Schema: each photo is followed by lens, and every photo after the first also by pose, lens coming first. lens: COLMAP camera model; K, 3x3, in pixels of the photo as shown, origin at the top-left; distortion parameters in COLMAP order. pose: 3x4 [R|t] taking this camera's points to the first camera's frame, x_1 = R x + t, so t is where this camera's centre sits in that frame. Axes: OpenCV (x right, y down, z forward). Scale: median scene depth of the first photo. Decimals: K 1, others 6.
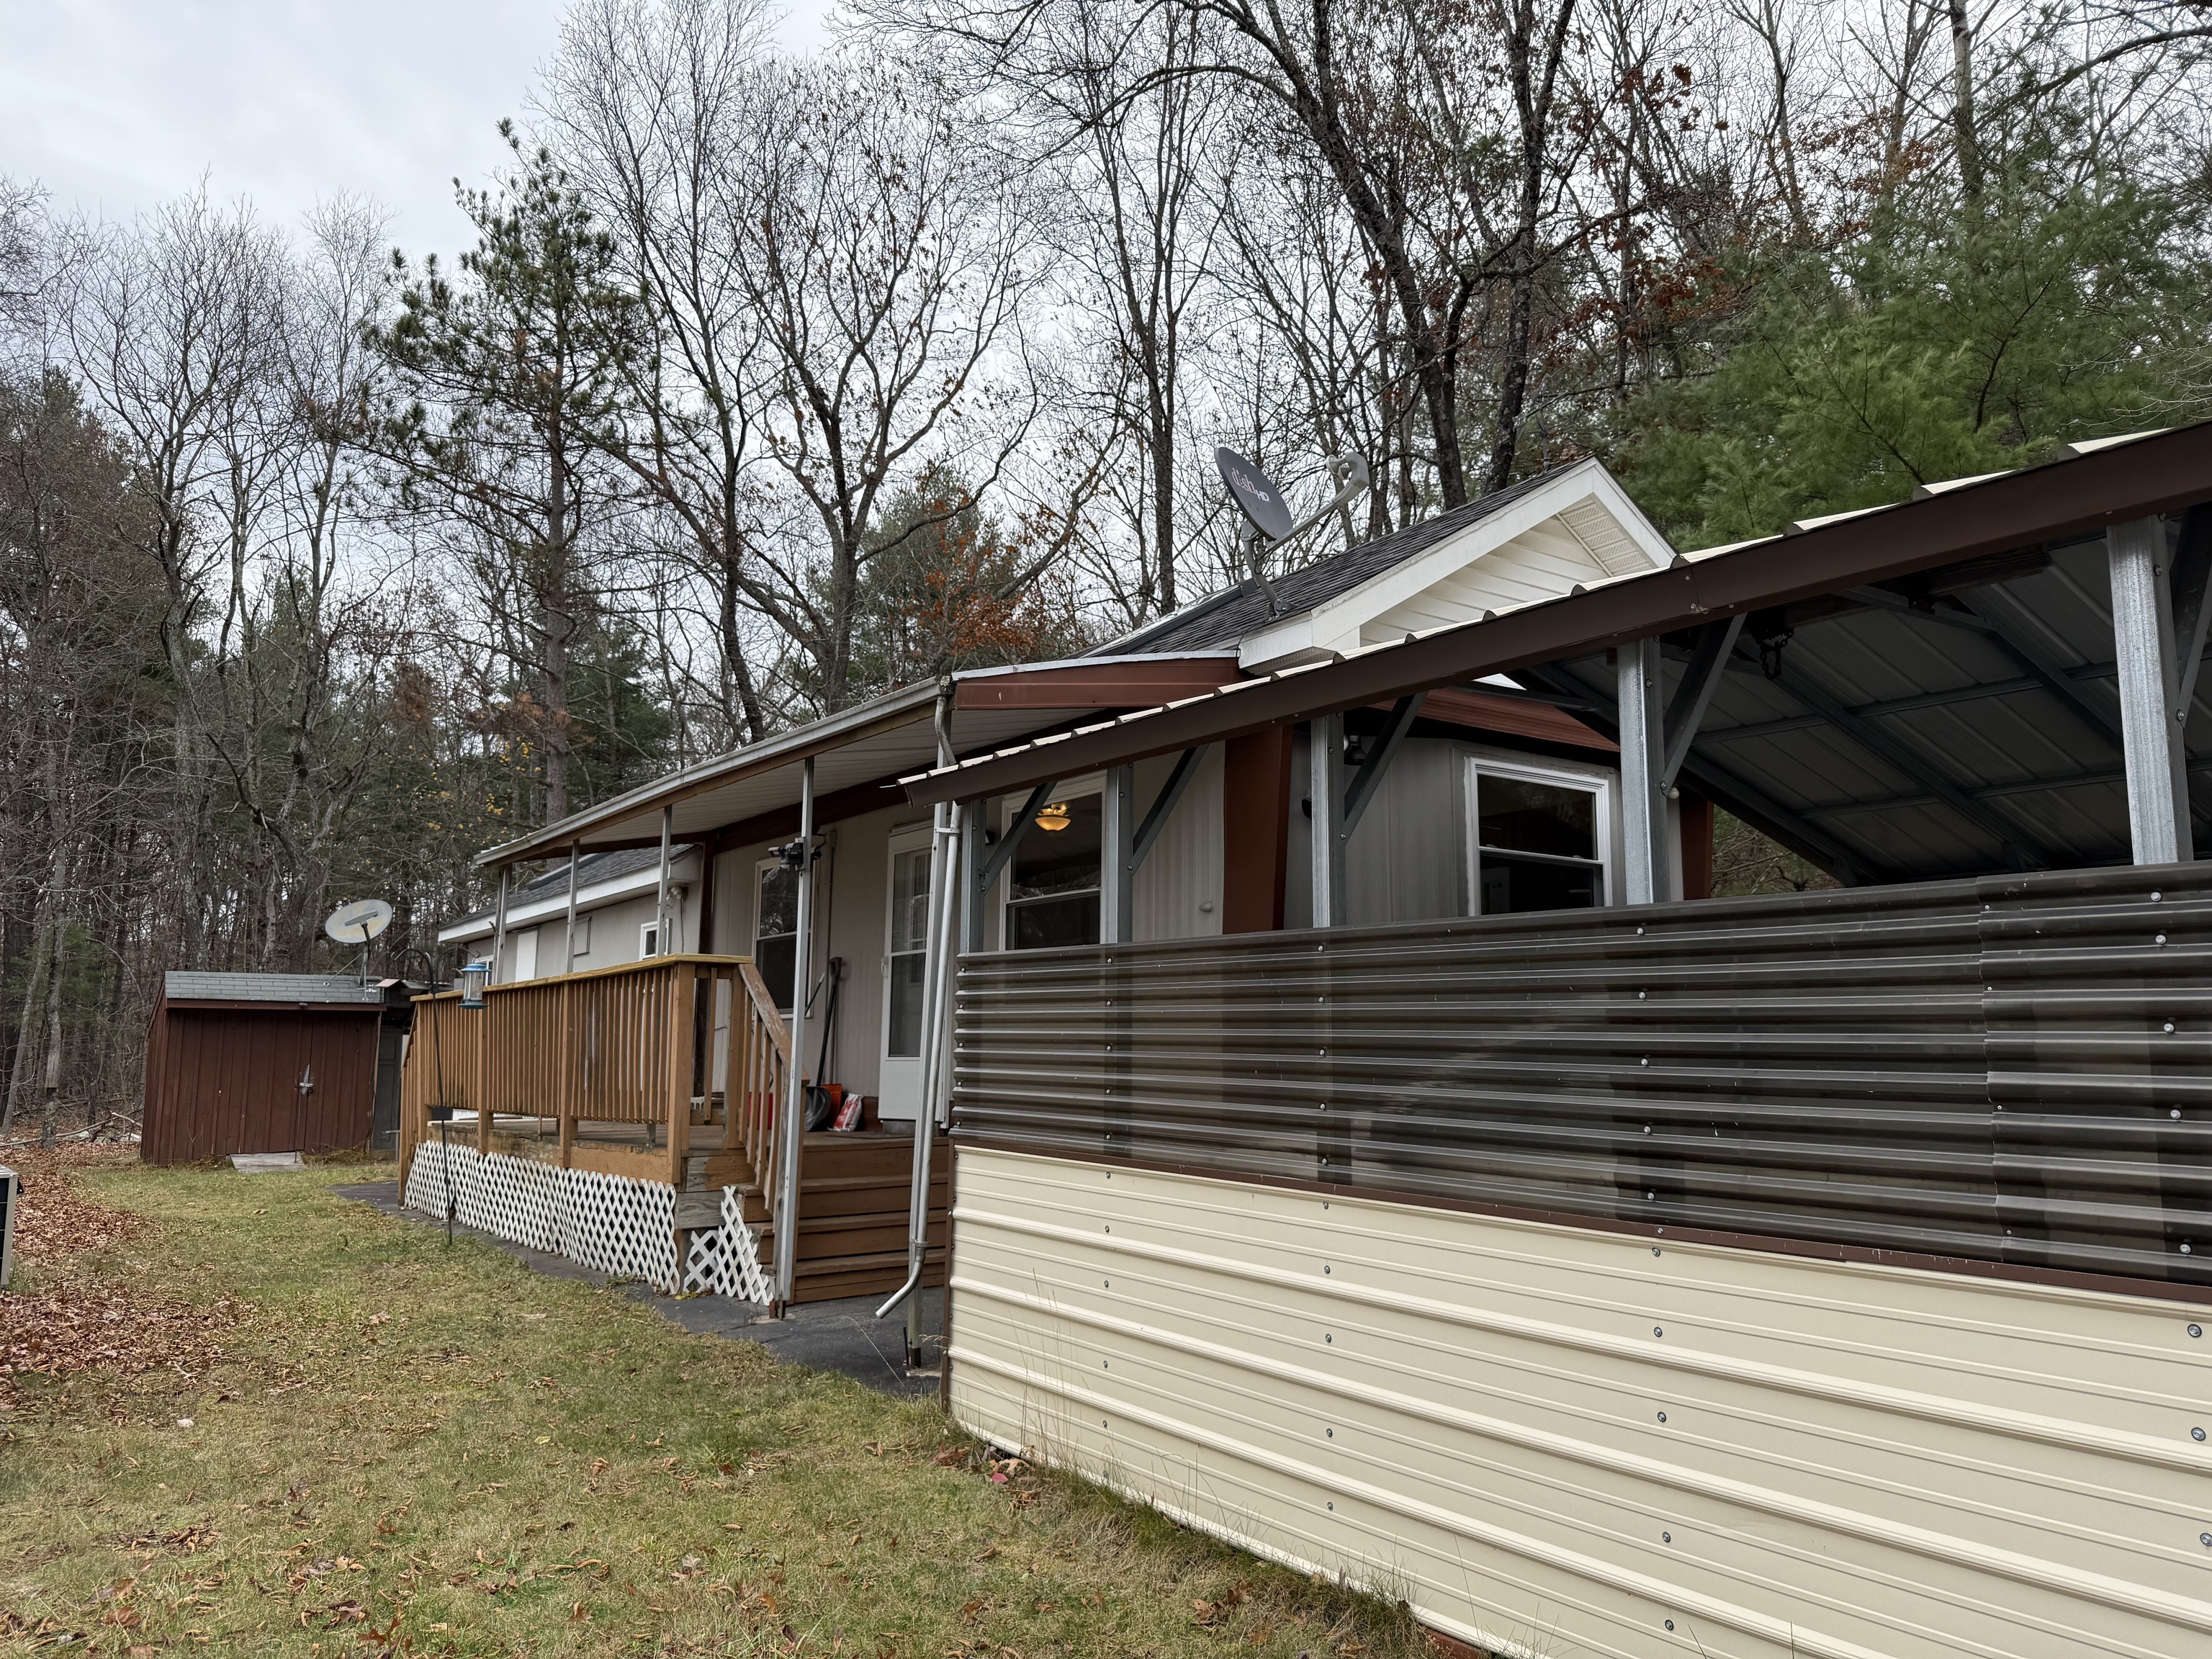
lens RADIAL K [[1549.3, 0, 1114.7], [0, 1549.3, 839.2], [0, 0, 1]] dist [0.049539, -0.066380]
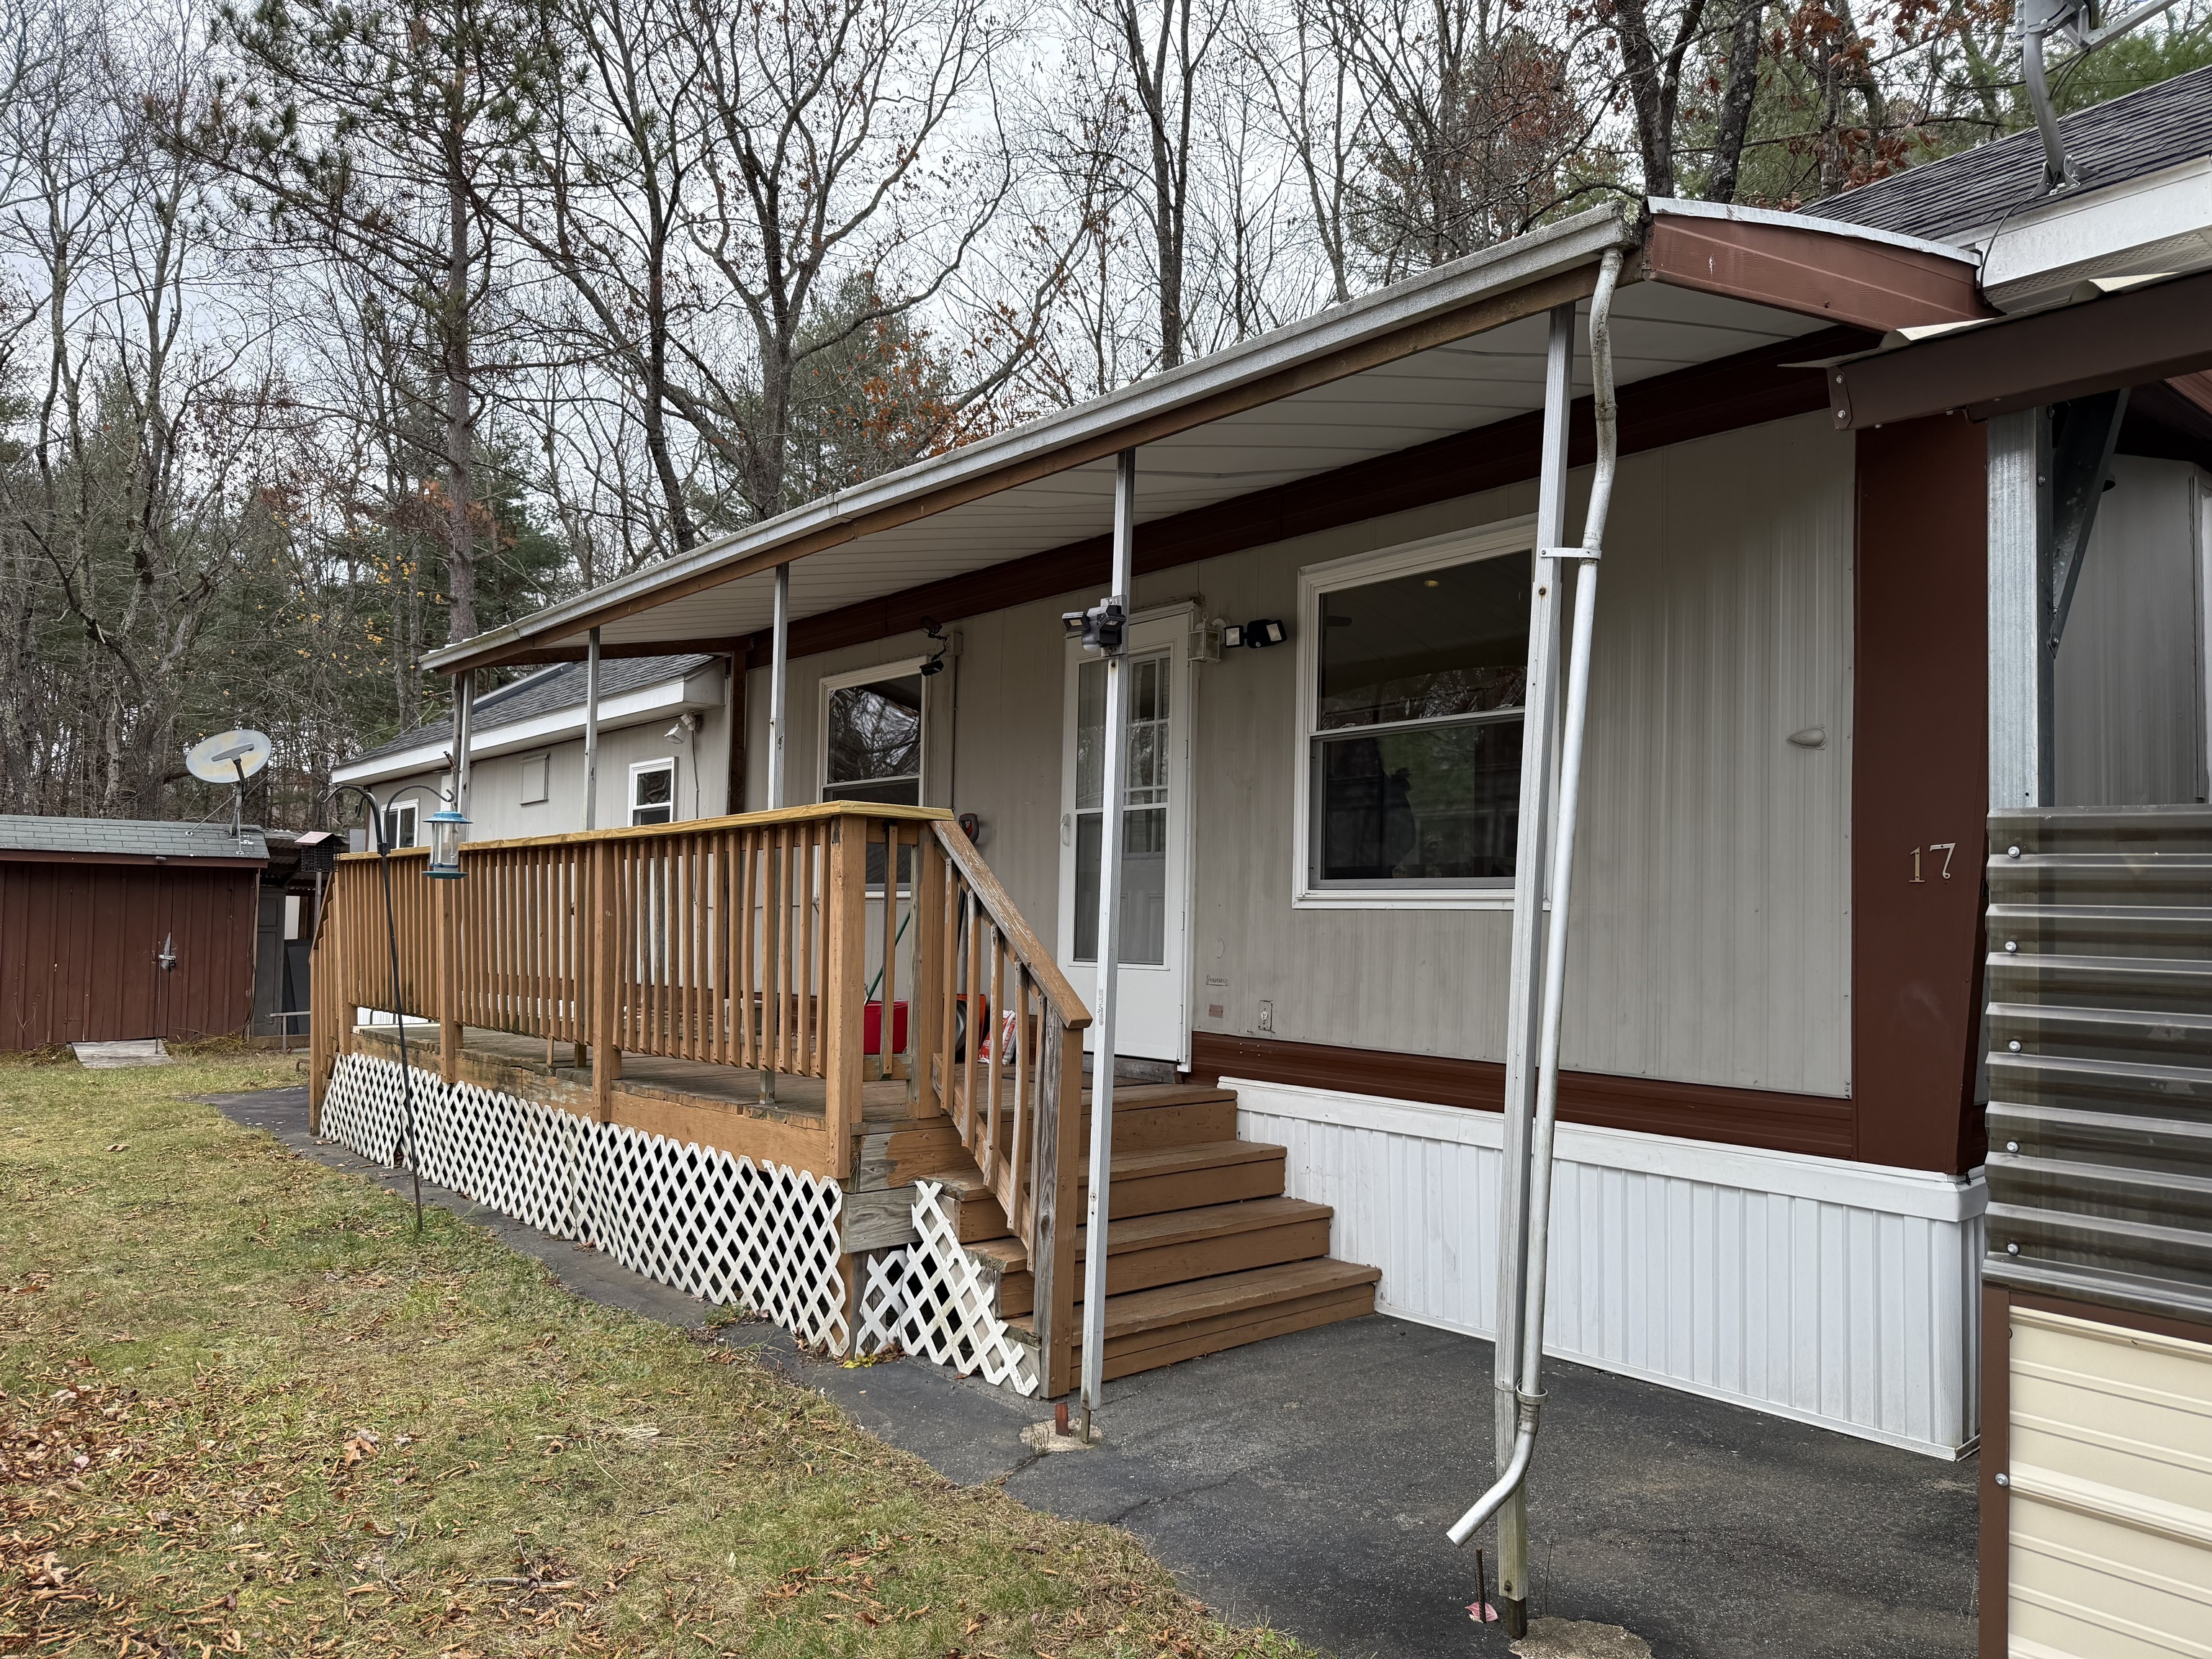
lens RADIAL K [[1549.3, 0, 1090.7], [0, 1549.3, 825.2], [0, 0, 1]] dist [0.049539, -0.066380]
pose [[0.997664, 0.014764, 0.066703, -0.084195], [-0.020130, 0.996551, 0.080508, 0.012658], [-0.065284, -0.081663, 0.994520, 0.149898]]
